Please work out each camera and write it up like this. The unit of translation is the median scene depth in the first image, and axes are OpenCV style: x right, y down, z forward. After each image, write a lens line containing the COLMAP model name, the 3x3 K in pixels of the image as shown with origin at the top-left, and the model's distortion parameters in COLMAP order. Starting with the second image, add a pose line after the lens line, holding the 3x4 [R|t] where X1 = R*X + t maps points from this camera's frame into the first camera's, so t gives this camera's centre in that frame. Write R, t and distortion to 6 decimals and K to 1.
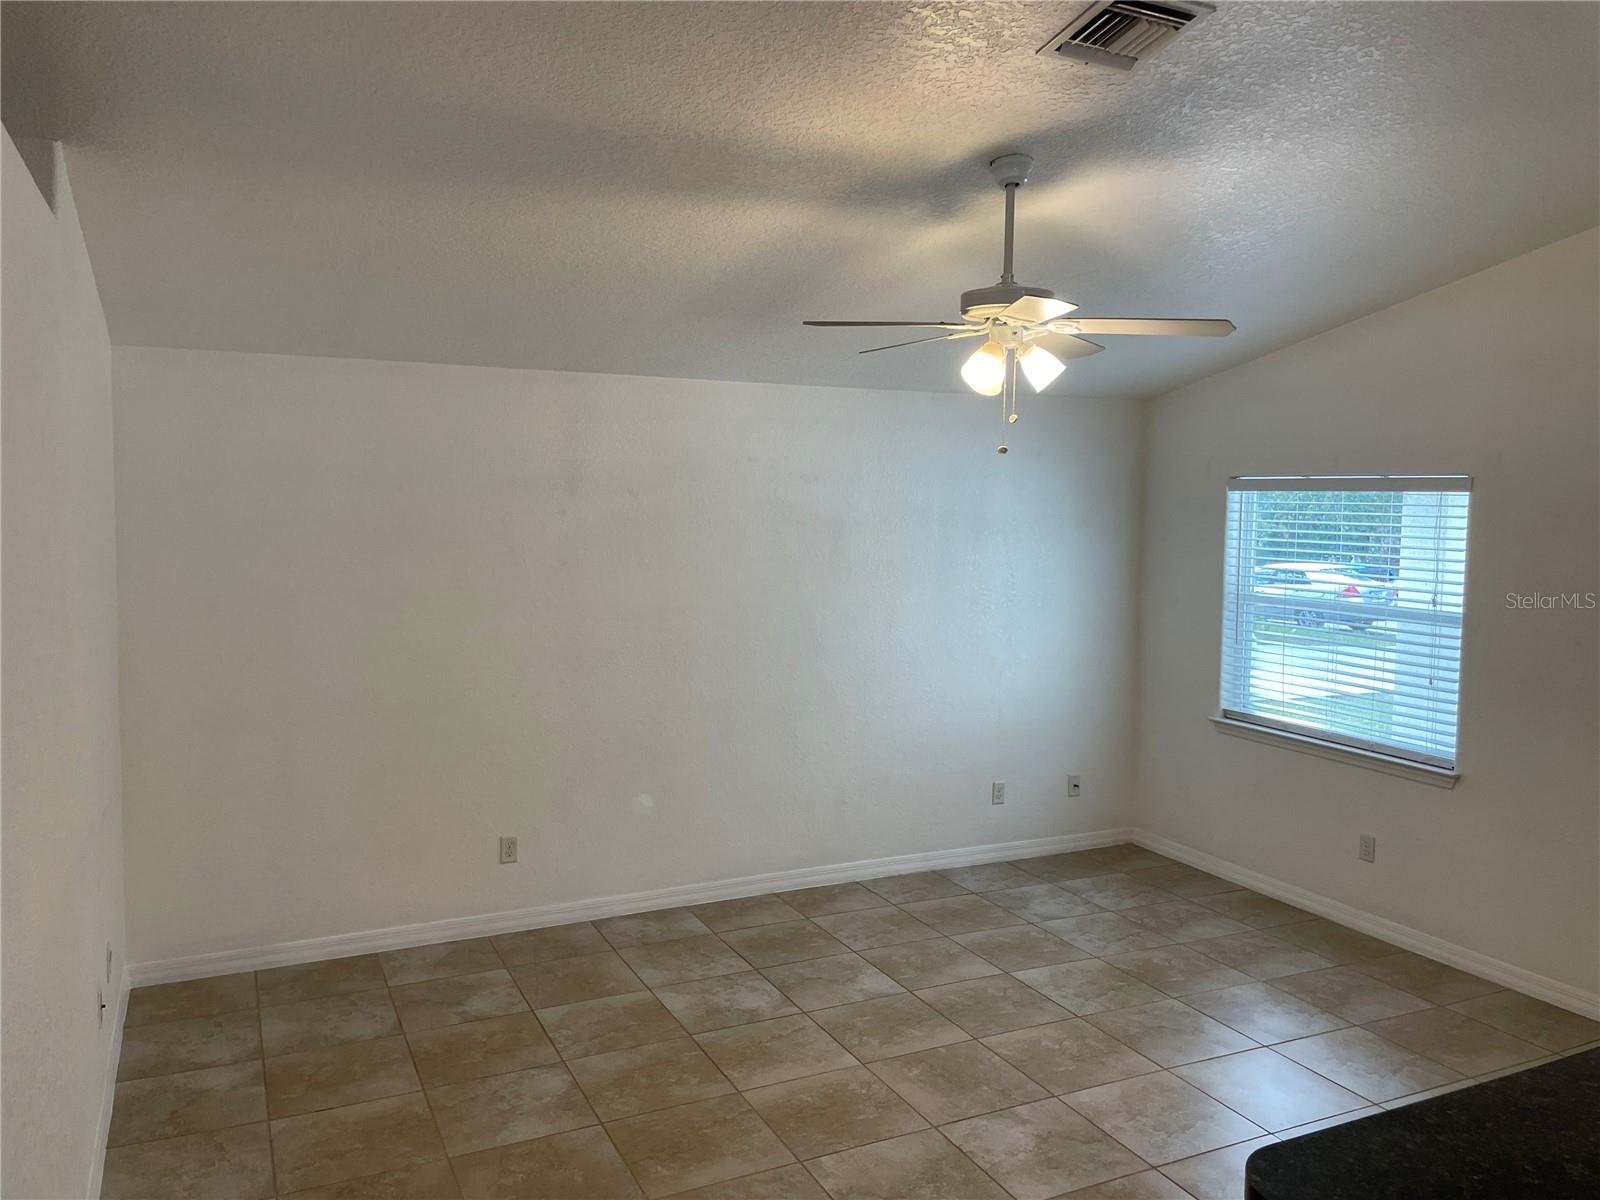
lens RADIAL K [[1214.0, 0, 801.6], [0, 1214.0, 593.7], [0, 0, 1]] dist [0.090652, -0.119894]
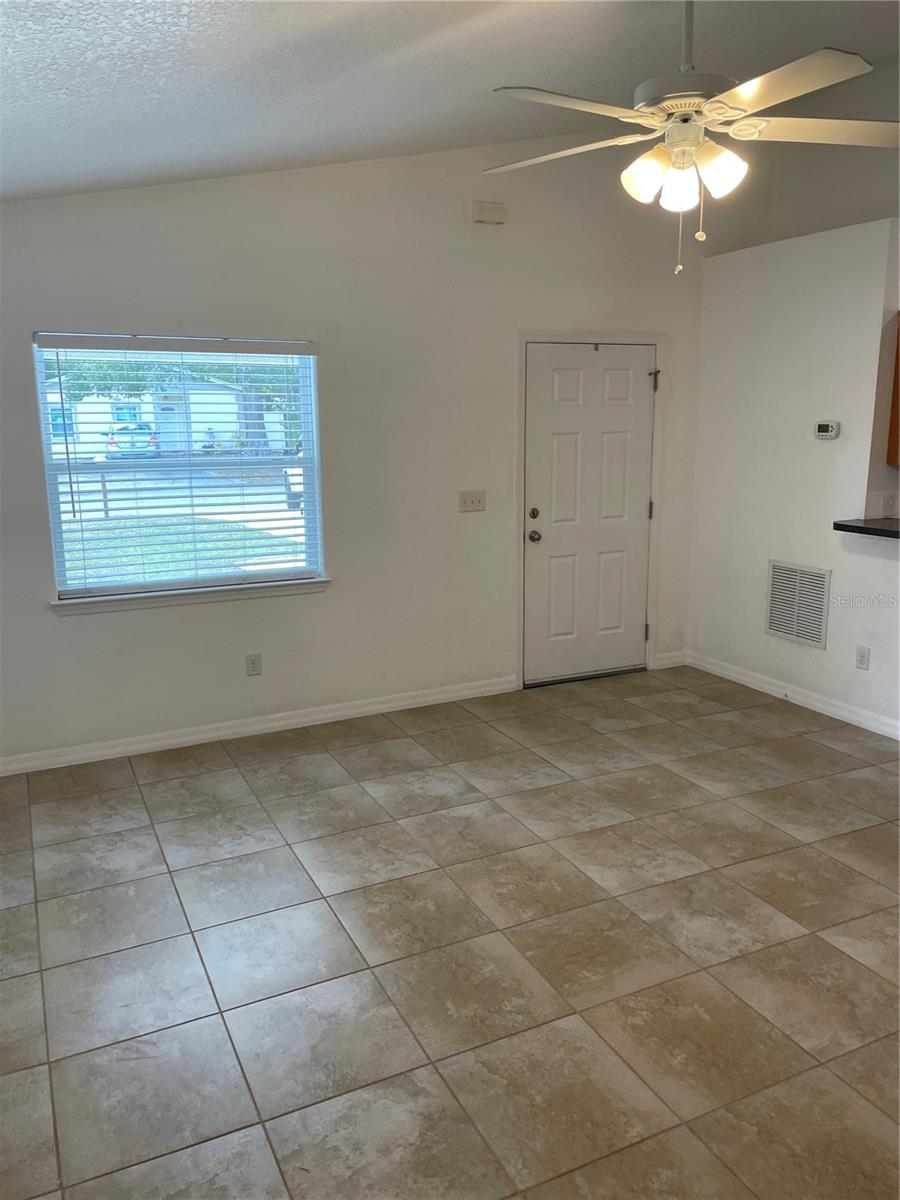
lens RADIAL K [[910.5, 0, 446.3], [0, 910.5, 587.4], [0, 0, 1]] dist [0.090652, -0.119894]
pose [[0.004036, -0.204582, 0.978841, -0.377059], [0.090270, 0.974927, 0.203392, -0.026689], [-0.995909, 0.087539, 0.022402, 0.778536]]
